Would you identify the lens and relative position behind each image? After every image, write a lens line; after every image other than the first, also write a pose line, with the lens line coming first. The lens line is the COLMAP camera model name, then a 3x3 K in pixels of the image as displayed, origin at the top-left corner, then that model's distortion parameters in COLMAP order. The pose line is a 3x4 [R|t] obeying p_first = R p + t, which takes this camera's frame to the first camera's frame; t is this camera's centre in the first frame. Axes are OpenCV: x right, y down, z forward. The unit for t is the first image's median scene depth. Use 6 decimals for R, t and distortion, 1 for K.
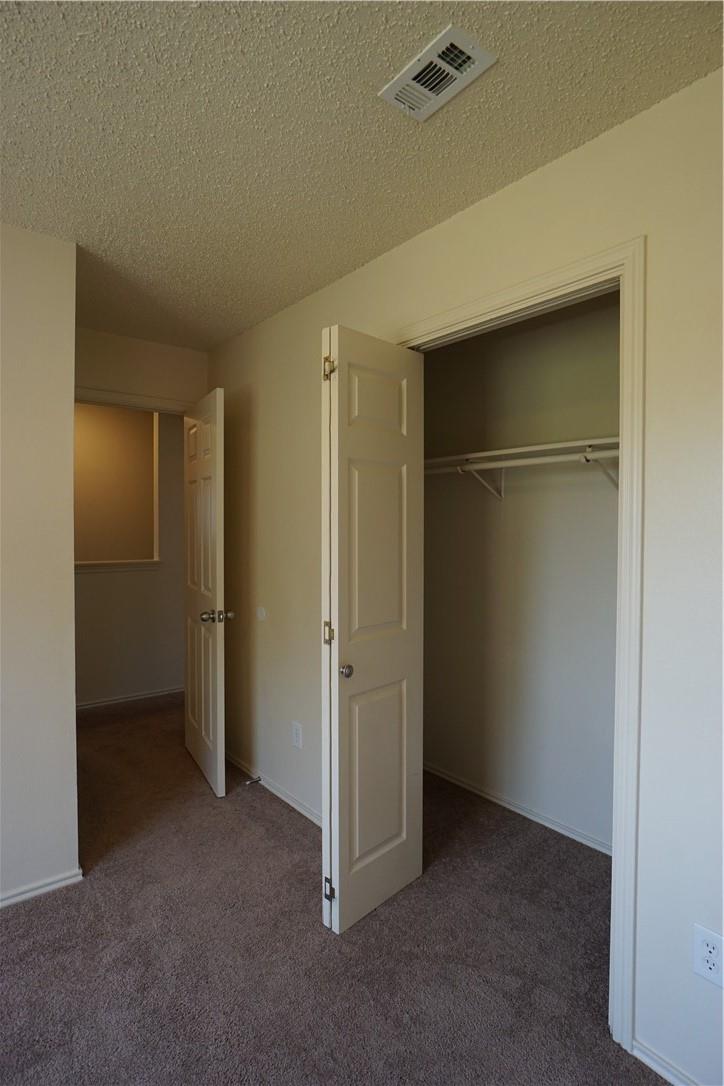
lens RADIAL K [[572.5, 0, 364.0], [0, 572.5, 539.8], [0, 0, 1]] dist [0.005123, 0.005536]
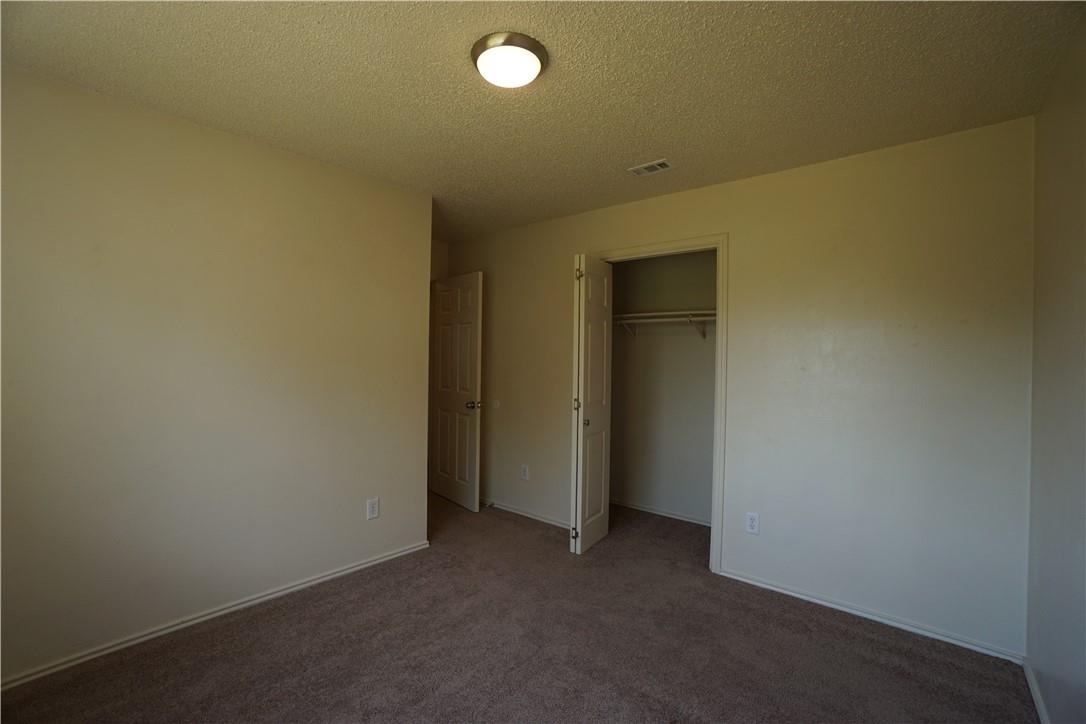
lens RADIAL K [[472.5, 0, 540.5], [0, 472.5, 360.1], [0, 0, 1]] dist [-0.002406, -0.000233]
pose [[0.981829, 0.009060, 0.189550, -0.486422], [-0.005962, 0.999839, -0.016910, 0.033985], [-0.189673, 0.015473, 0.981725, -0.592320]]
